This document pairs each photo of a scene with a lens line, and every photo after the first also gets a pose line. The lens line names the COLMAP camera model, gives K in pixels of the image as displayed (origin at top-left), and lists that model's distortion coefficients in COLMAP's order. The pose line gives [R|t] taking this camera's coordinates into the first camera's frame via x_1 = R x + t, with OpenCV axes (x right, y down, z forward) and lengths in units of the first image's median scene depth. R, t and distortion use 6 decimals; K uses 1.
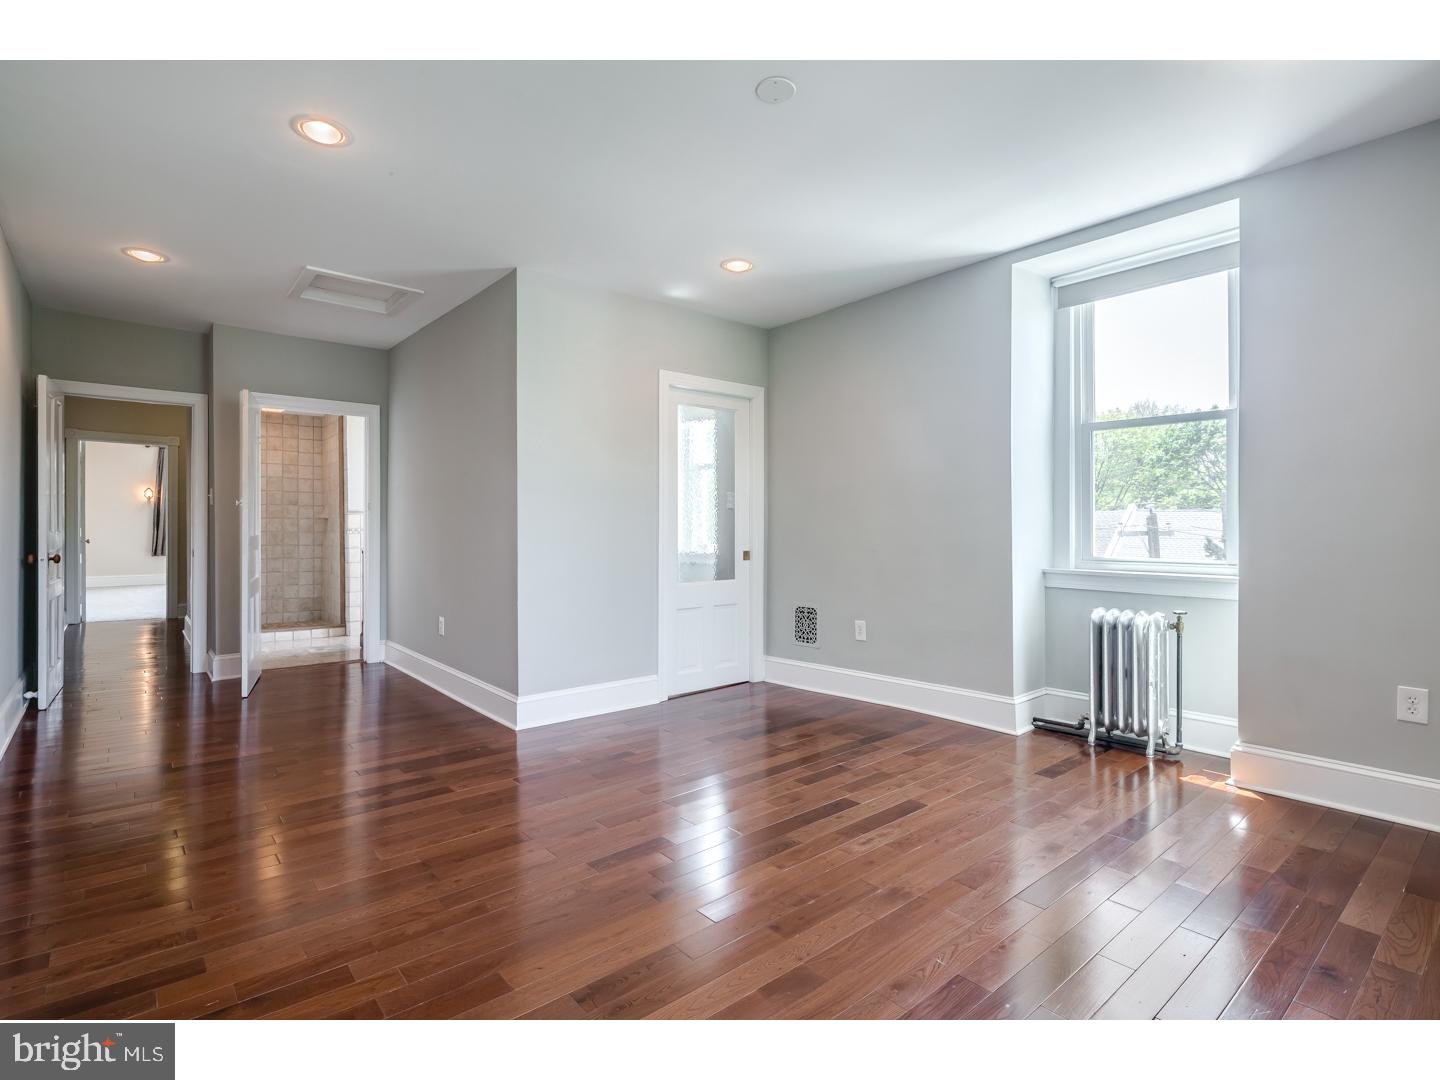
lens RADIAL K [[703.2, 0, 727.6], [0, 703.2, 536.2], [0, 0, 1]] dist [0.003574, -0.000314]
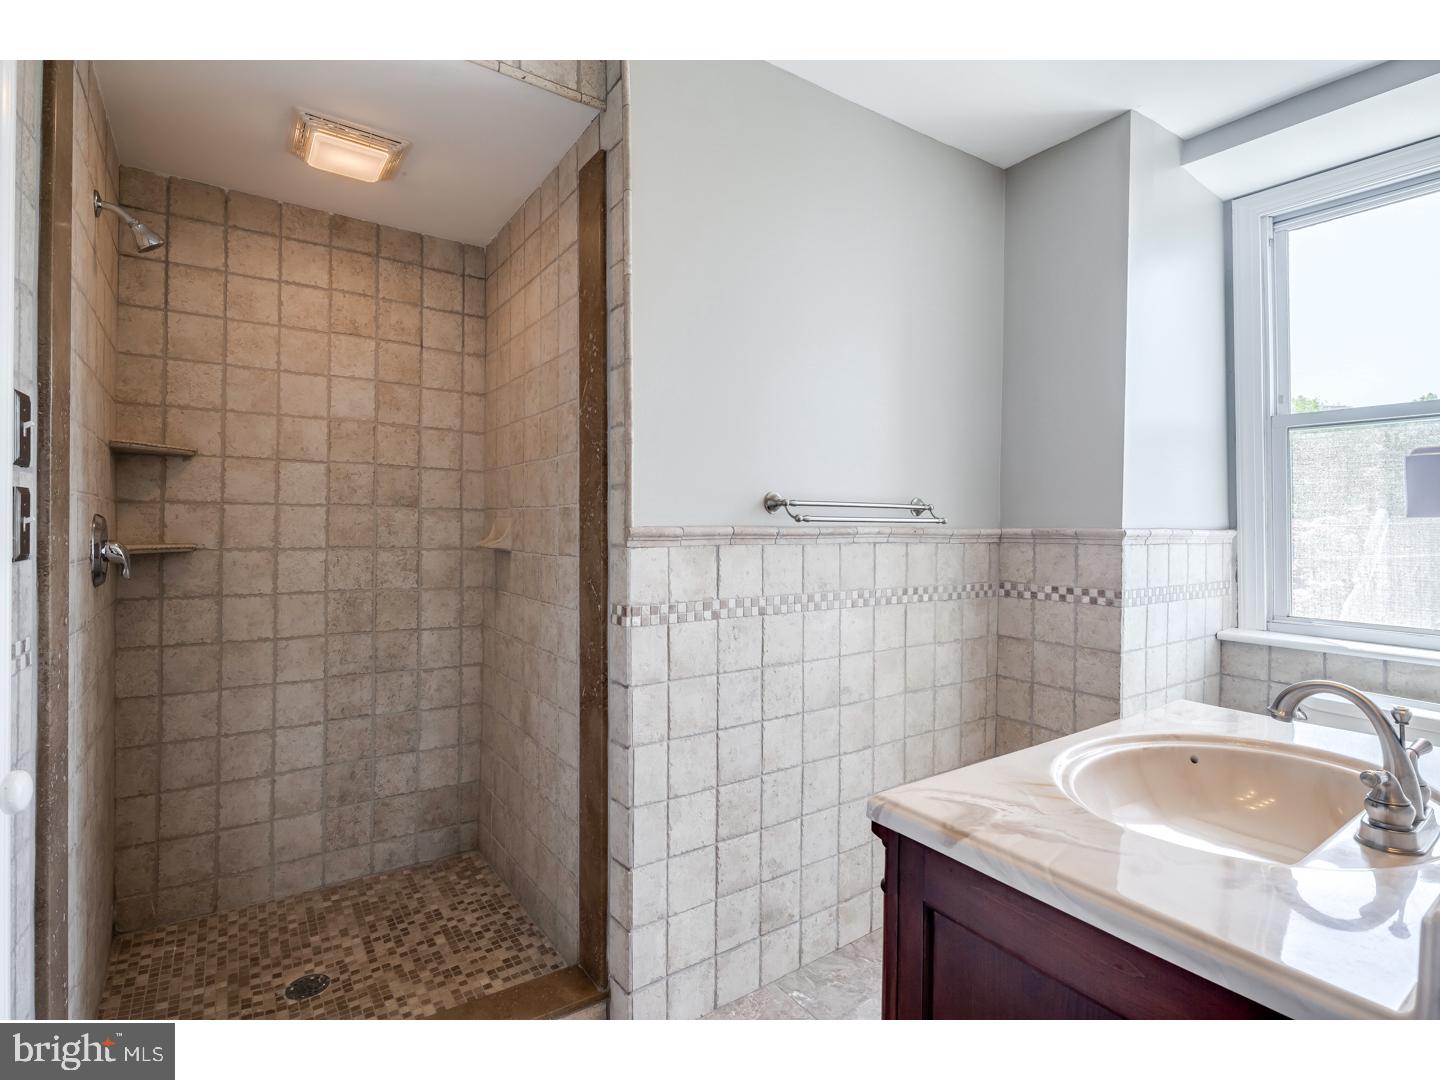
lens RADIAL K [[703.2, 0, 713.8], [0, 703.2, 536.2], [0, 0, 1]] dist [0.003574, -0.000314]
pose [[0.992777, 0.005845, -0.119831, -0.433536], [-0.006670, 0.999957, -0.006489, -0.029881], [0.119788, 0.007242, 0.992773, 0.689536]]
